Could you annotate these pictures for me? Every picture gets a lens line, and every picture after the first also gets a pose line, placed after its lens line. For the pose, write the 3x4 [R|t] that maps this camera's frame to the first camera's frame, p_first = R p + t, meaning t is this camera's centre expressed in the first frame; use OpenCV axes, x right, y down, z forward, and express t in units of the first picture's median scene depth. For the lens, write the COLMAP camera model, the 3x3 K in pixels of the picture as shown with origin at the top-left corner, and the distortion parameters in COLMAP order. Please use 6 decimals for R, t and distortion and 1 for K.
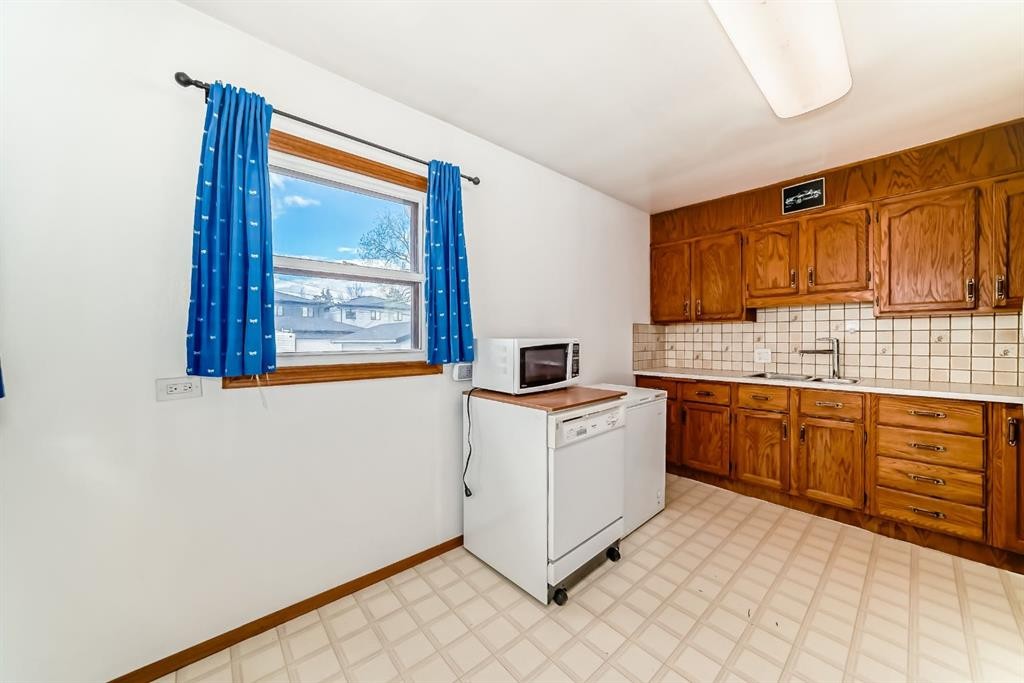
lens RADIAL K [[362.9, 0, 513.2], [0, 362.9, 343.8], [0, 0, 1]] dist [-0.033244, 0.009582]
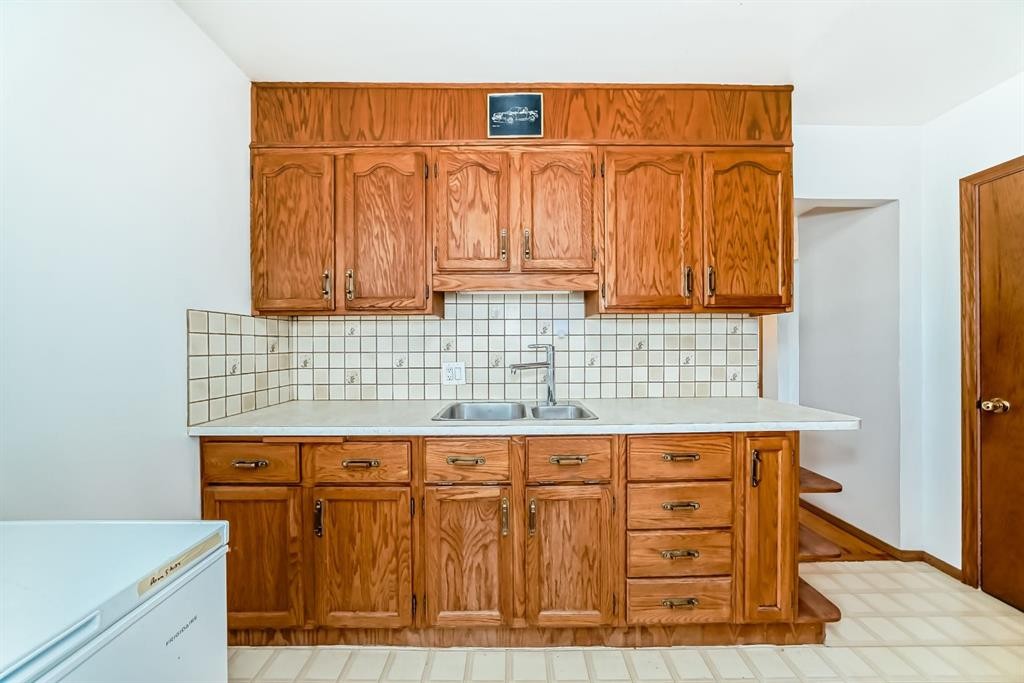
lens RADIAL K [[362.9, 0, 513.2], [0, 362.9, 343.8], [0, 0, 1]] dist [-0.033244, 0.009582]
pose [[0.656558, 0.003653, 0.754267, 0.338984], [0.014206, 0.999751, -0.017208, -0.006624], [-0.754142, 0.022013, 0.656342, 0.592660]]
